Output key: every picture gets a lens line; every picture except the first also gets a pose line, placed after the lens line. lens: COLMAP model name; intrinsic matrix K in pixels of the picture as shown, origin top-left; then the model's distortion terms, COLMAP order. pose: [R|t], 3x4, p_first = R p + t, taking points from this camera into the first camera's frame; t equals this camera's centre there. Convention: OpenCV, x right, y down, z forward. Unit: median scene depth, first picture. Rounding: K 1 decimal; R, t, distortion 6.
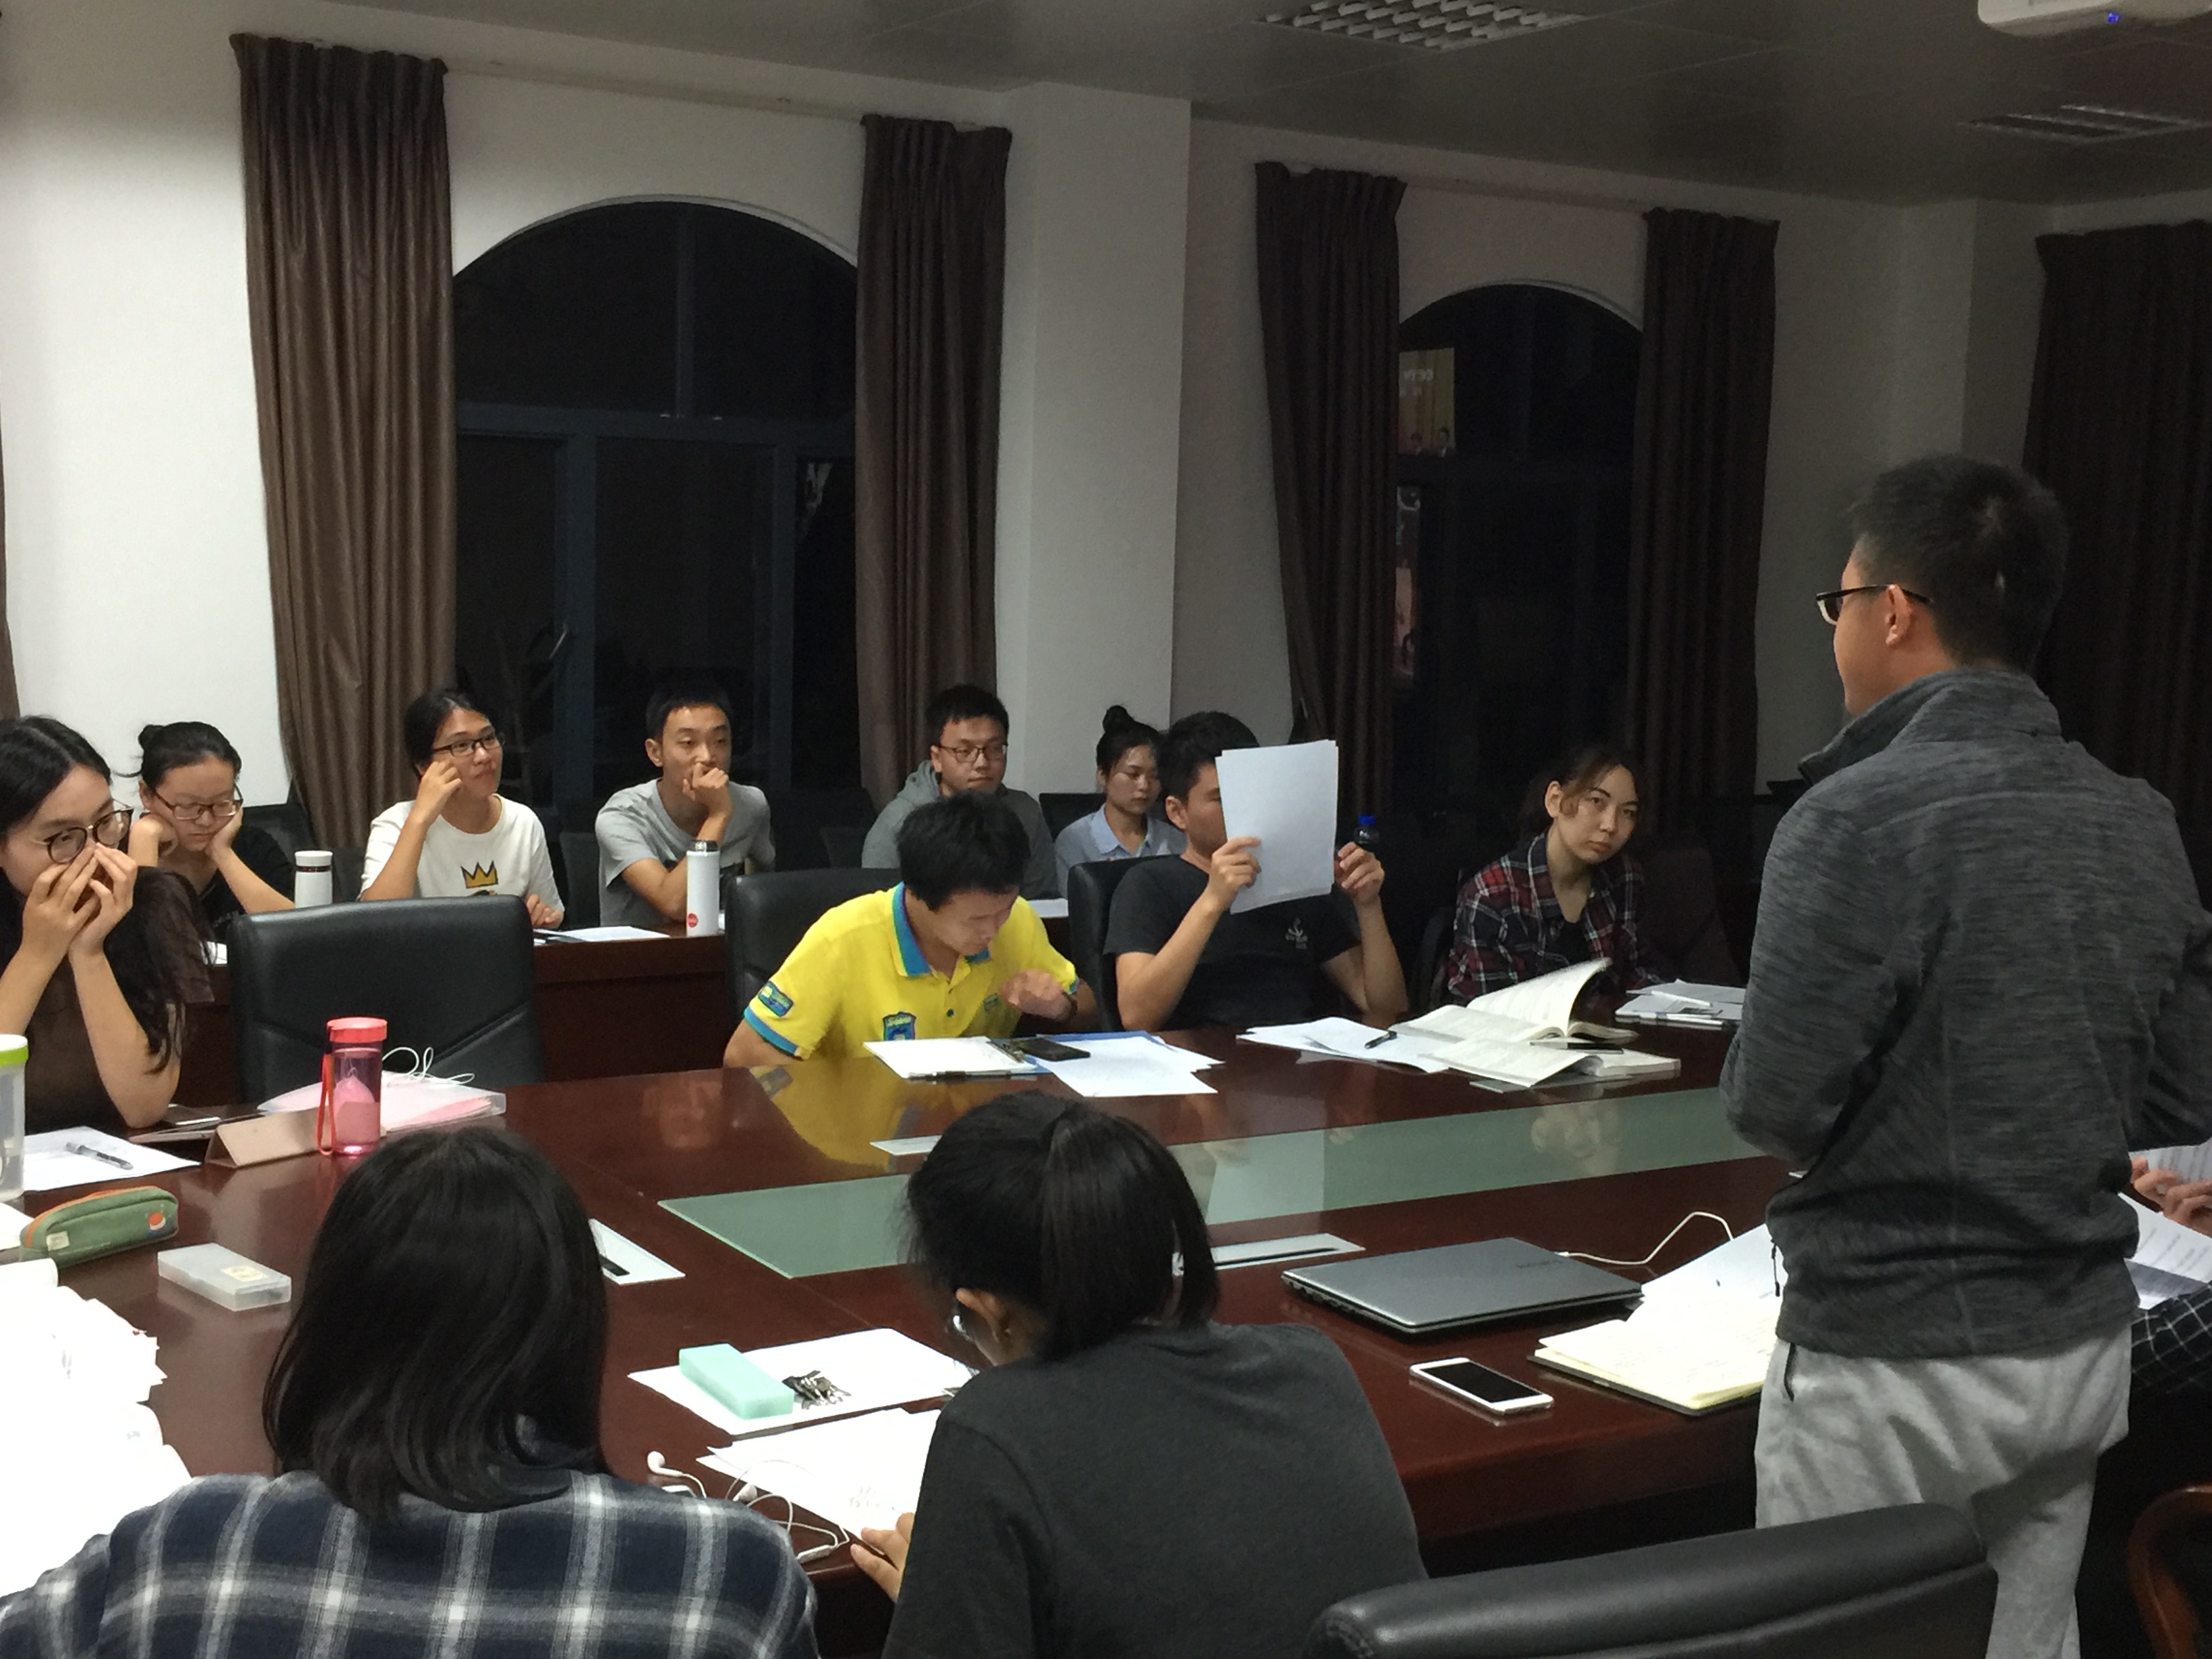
lens RADIAL K [[2714.4, 0, 1103.0], [0, 2714.4, 817.9], [0, 0, 1]] dist [0.049576, 0.000000]
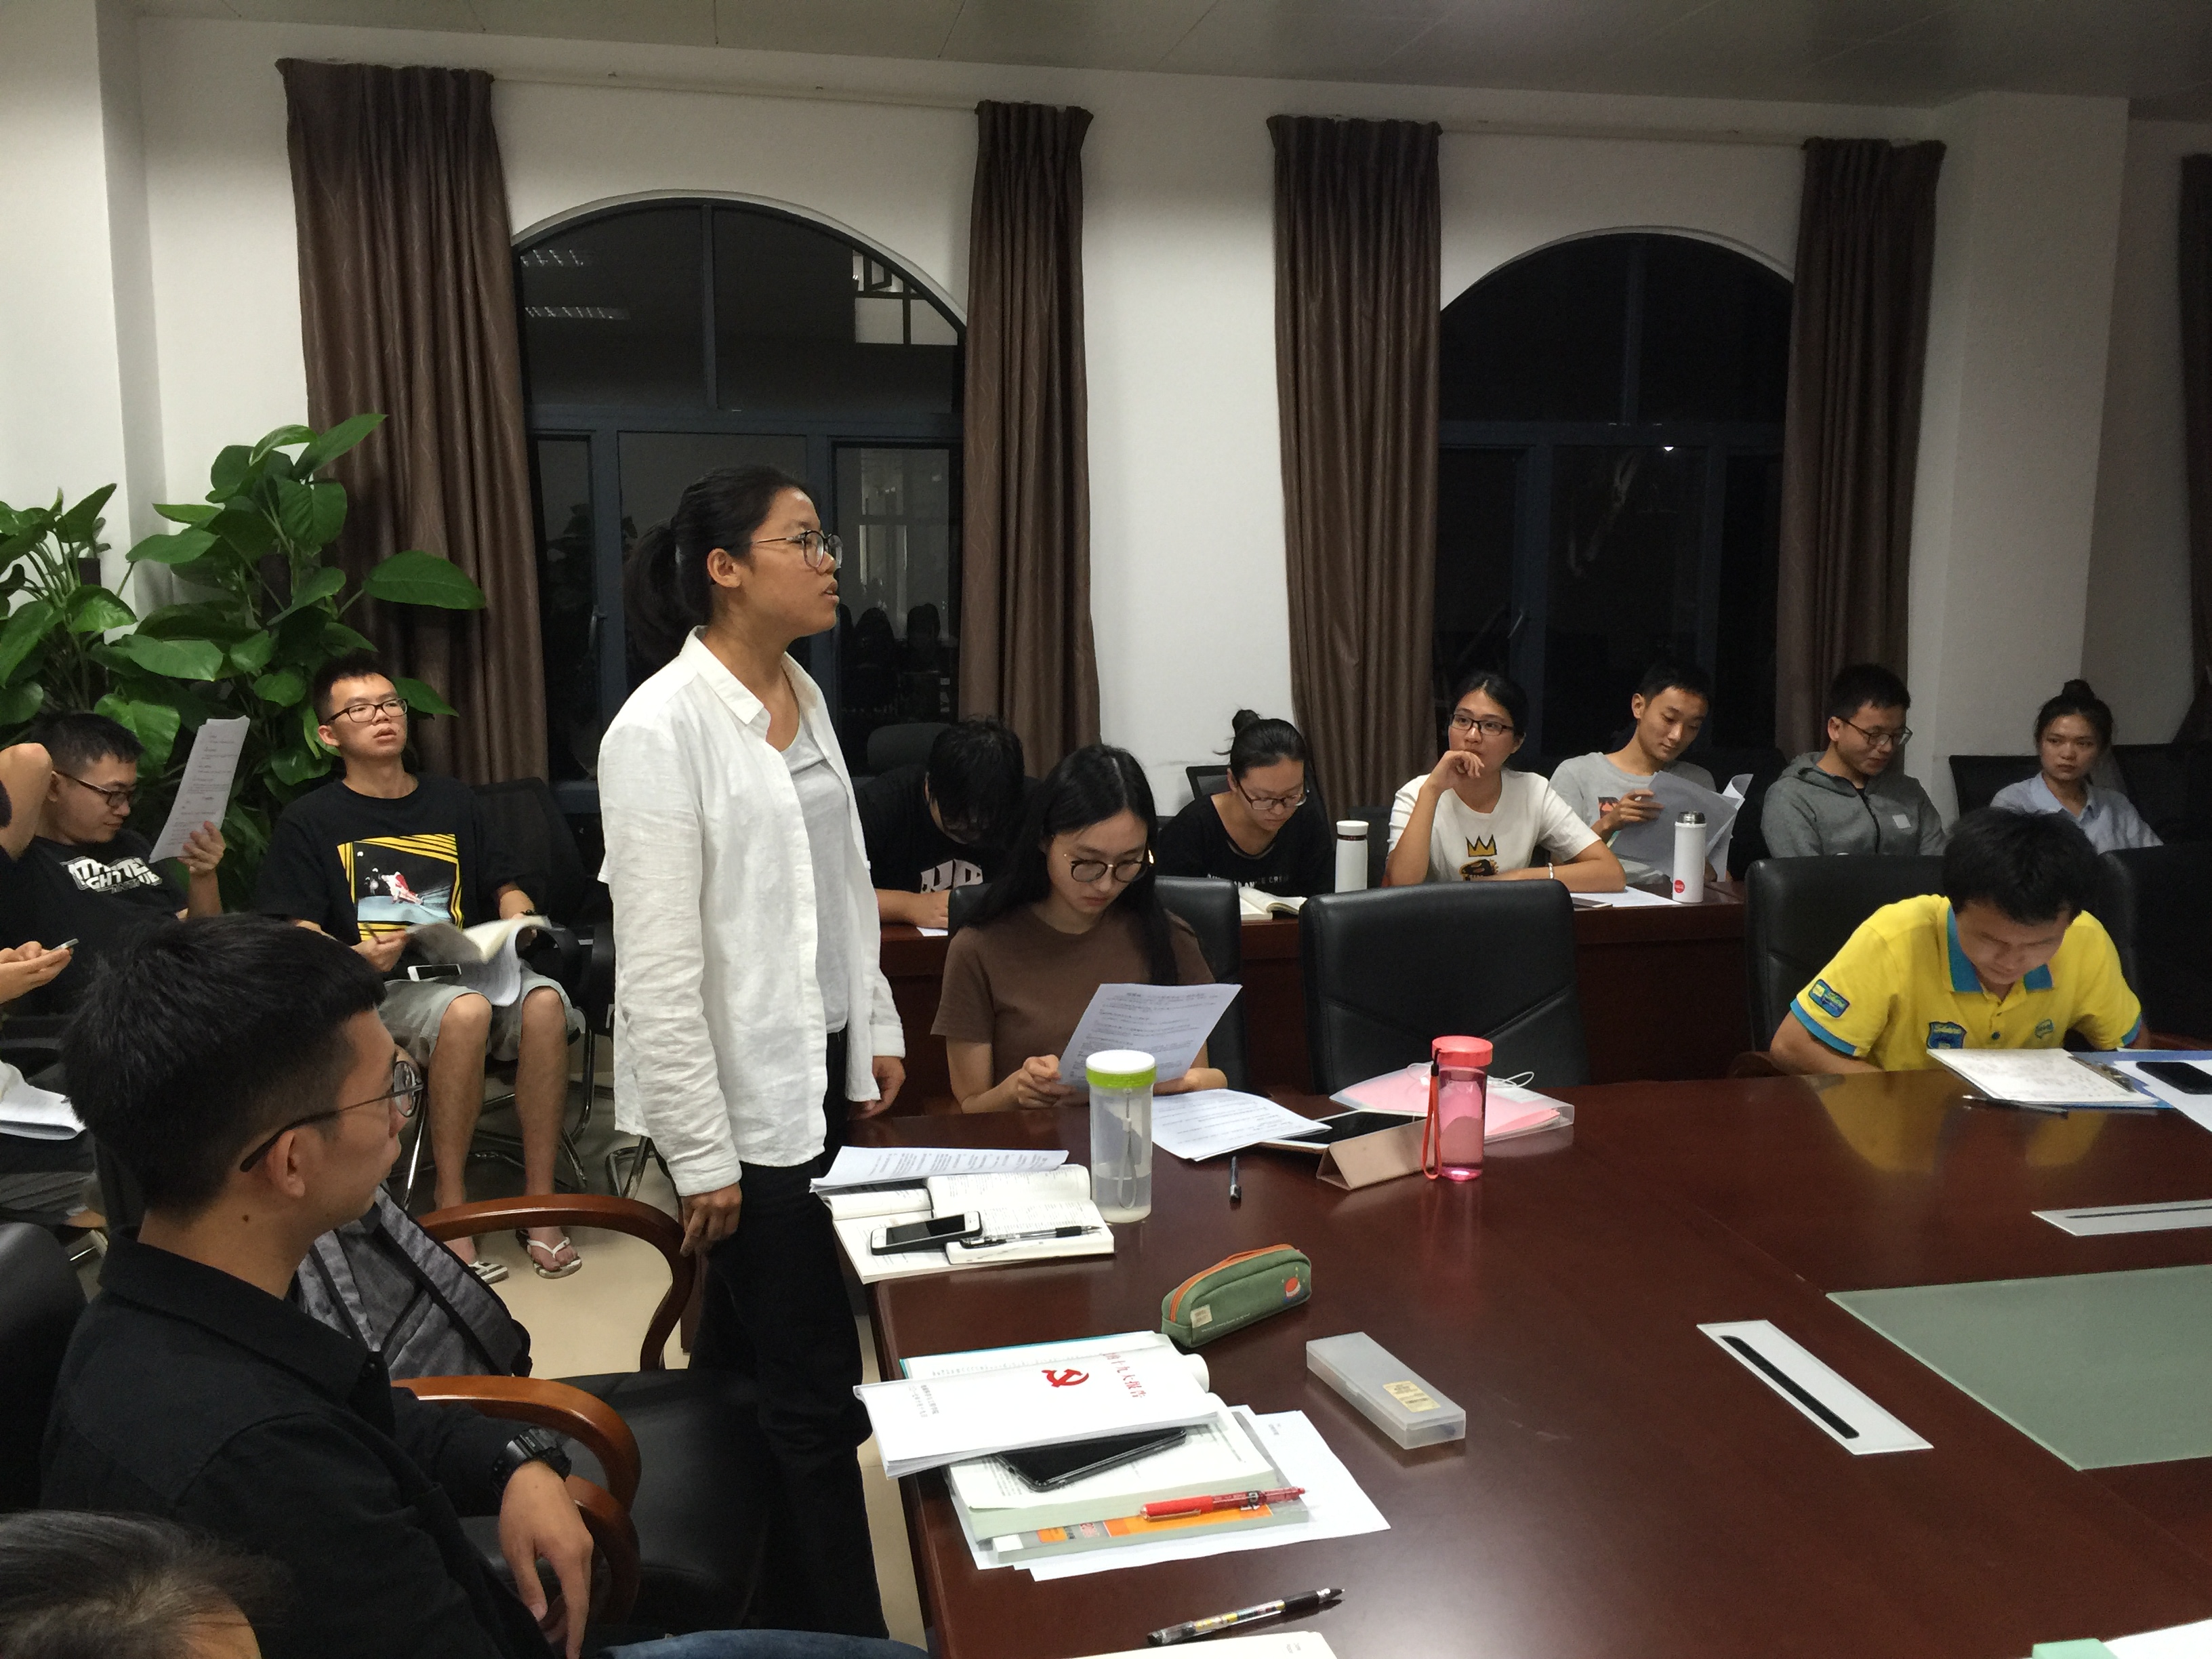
lens RADIAL K [[1900.8, 0, 1116.6], [0, 1900.8, 836.0], [0, 0, 1]] dist [0.037714, -0.011310]
pose [[0.939995, 0.027180, -0.340105, -0.086009], [-0.008271, 0.998344, 0.056922, -0.019520], [0.341089, -0.050693, 0.938663, 0.174520]]
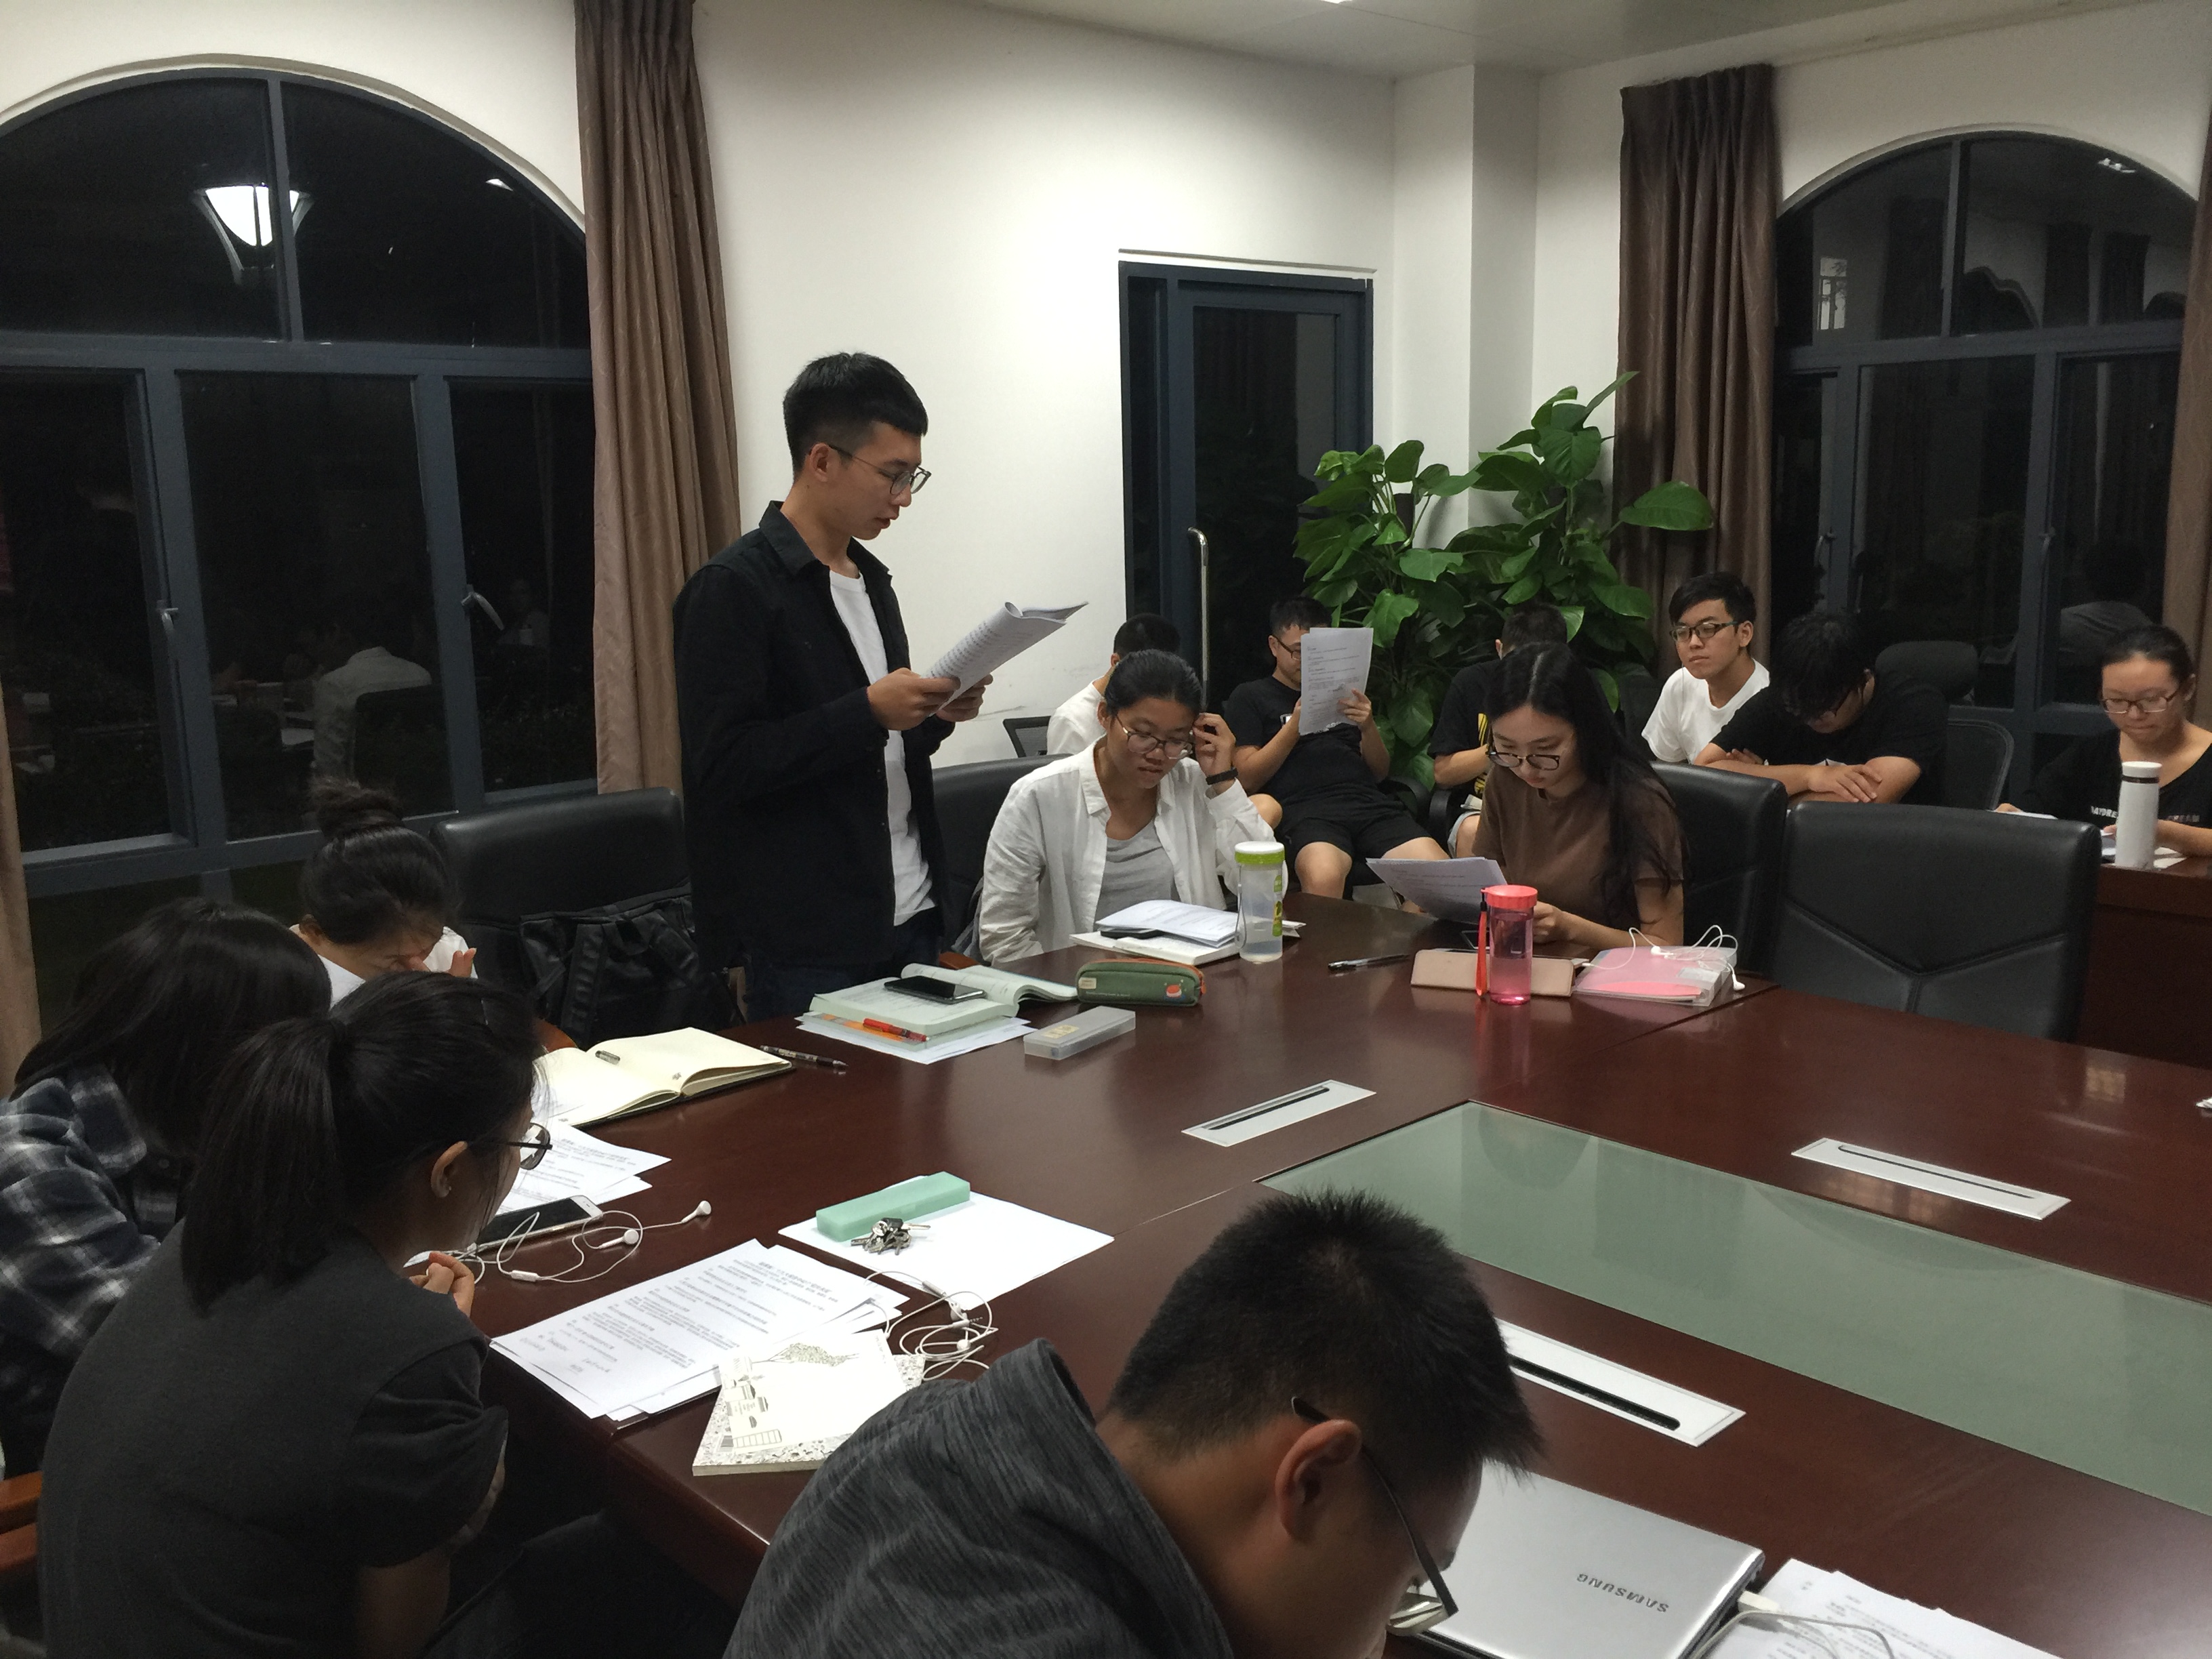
lens RADIAL K [[1900.8, 0, 1108.5], [0, 1900.8, 825.7], [0, 0, 1]] dist [0.037714, -0.011310]
pose [[0.196745, 0.138002, -0.970694, 0.601810], [-0.068216, 0.989572, 0.126860, -0.024890], [0.978079, 0.041258, 0.204107, 0.549936]]
